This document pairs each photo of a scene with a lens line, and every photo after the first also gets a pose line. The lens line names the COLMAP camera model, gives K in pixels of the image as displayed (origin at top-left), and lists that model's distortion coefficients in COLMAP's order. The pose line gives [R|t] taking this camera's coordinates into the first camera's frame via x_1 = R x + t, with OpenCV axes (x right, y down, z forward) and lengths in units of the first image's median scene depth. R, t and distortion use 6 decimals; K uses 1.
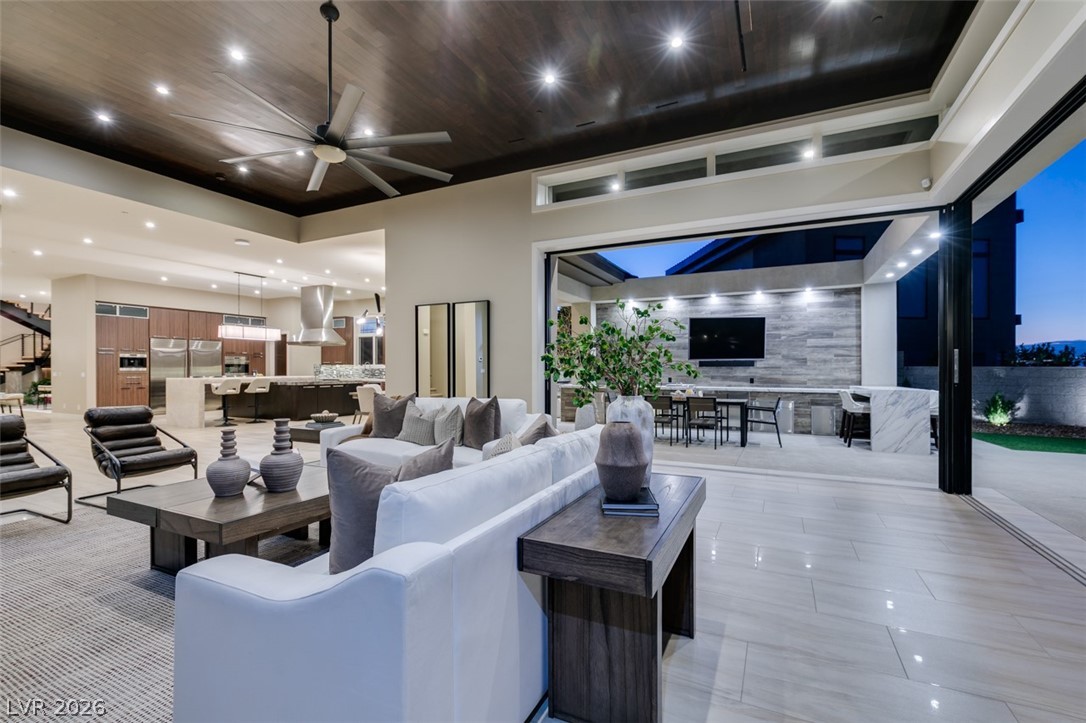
lens RADIAL K [[482.5, 0, 542.1], [0, 482.5, 366.0], [0, 0, 1]] dist [-0.000431, -0.000613]
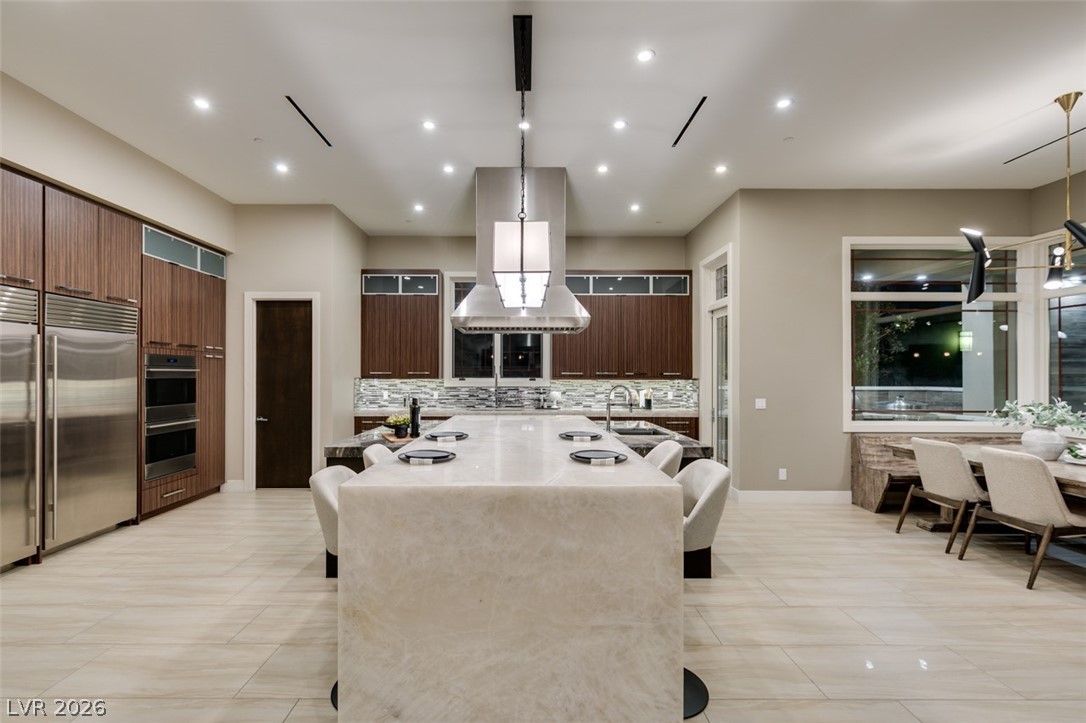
lens RADIAL K [[490.7, 0, 521.9], [0, 490.7, 372.6], [0, 0, 1]] dist [0.002551, -0.001090]
pose [[0.900406, 0.004277, 0.435029, -0.736975], [-0.005368, 0.999985, 0.001279, -0.012742], [-0.435017, -0.003487, 0.900415, 0.766735]]
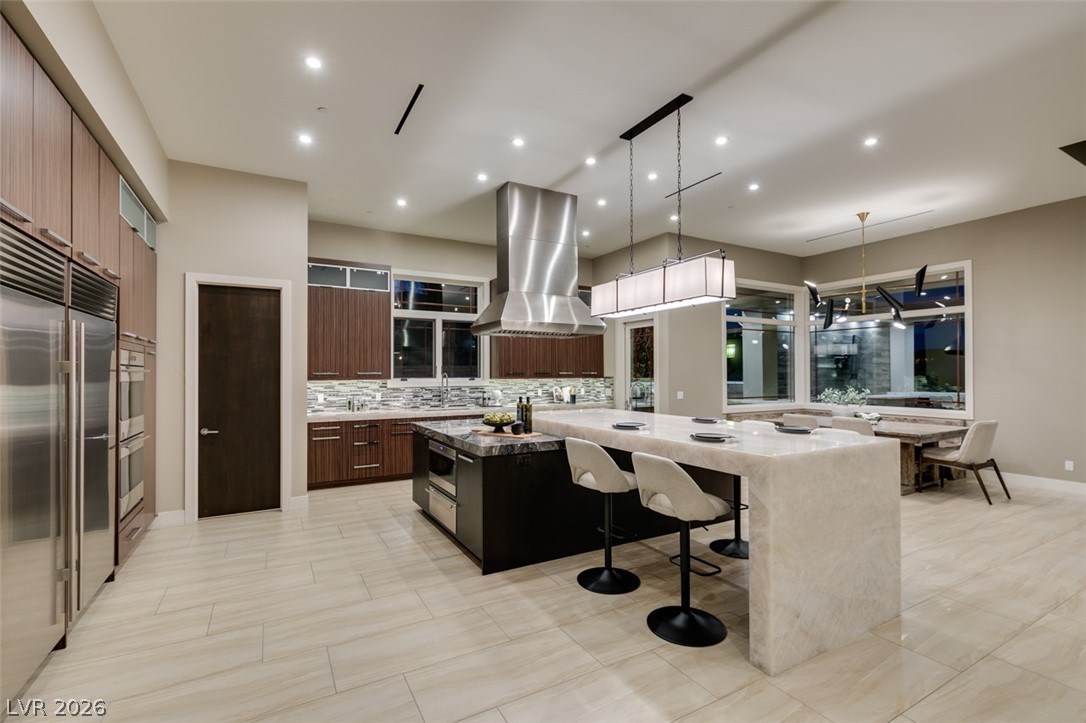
lens RADIAL K [[482.5, 0, 534.0], [0, 482.5, 371.6], [0, 0, 1]] dist [-0.000431, -0.000613]
pose [[0.573604, 0.002952, 0.819127, -0.943118], [-0.002181, 0.999995, -0.002076, -0.012204], [-0.819130, -0.000596, 0.573608, 0.893151]]
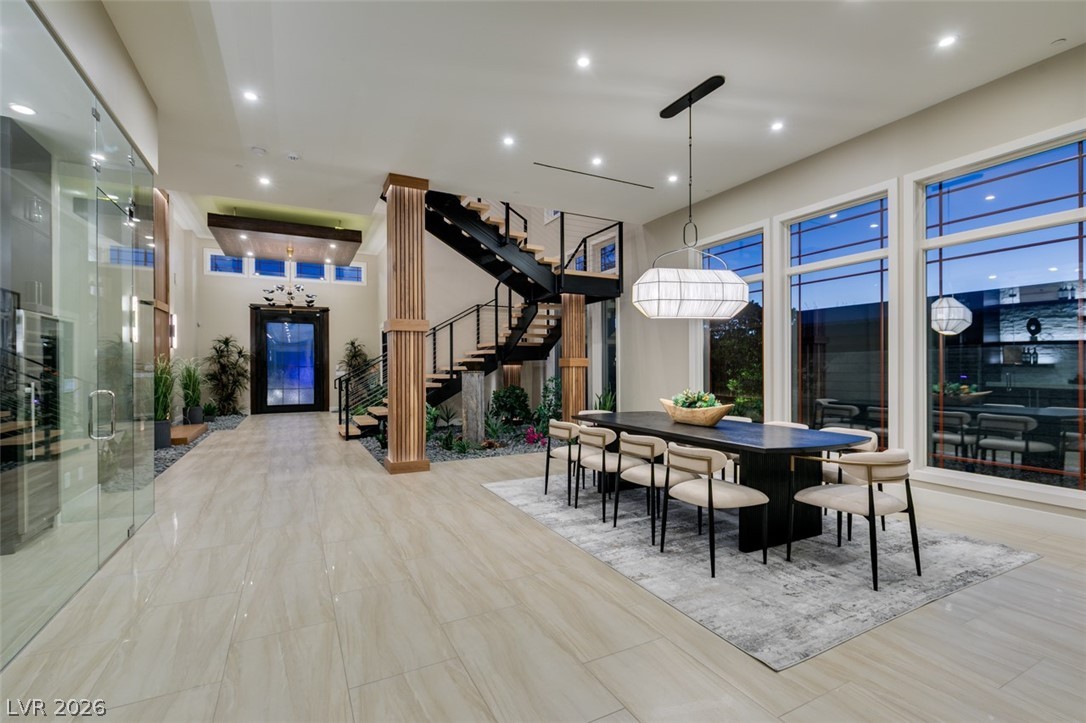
lens RADIAL K [[490.7, 0, 542.8], [0, 490.7, 370.8], [0, 0, 1]] dist [0.002551, -0.001090]
pose [[0.802072, 0.004130, -0.597213, -1.139941], [0.002241, 0.999948, 0.009925, 0.008470], [0.597223, -0.009299, 0.802021, 0.988057]]
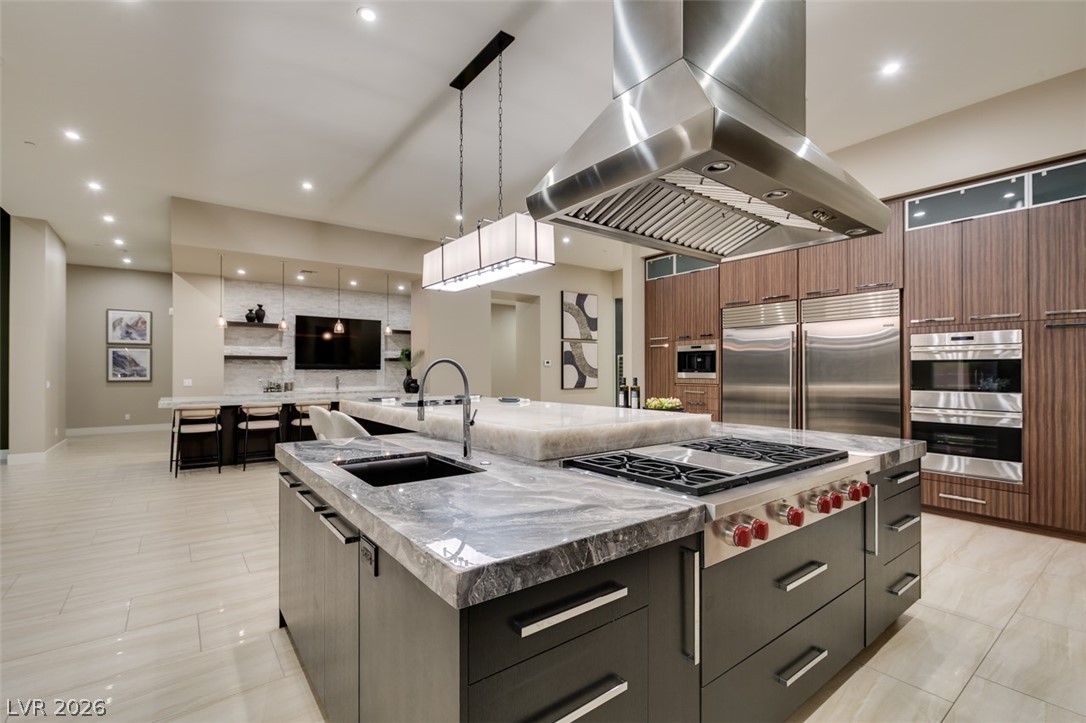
lens RADIAL K [[482.5, 0, 541.2], [0, 482.5, 369.1], [0, 0, 1]] dist [-0.000431, -0.000613]
pose [[-0.436445, -0.000238, -0.899731, -0.360382], [0.008009, 0.999959, -0.004150, 0.001125], [0.899695, -0.009017, -0.436426, 1.183094]]
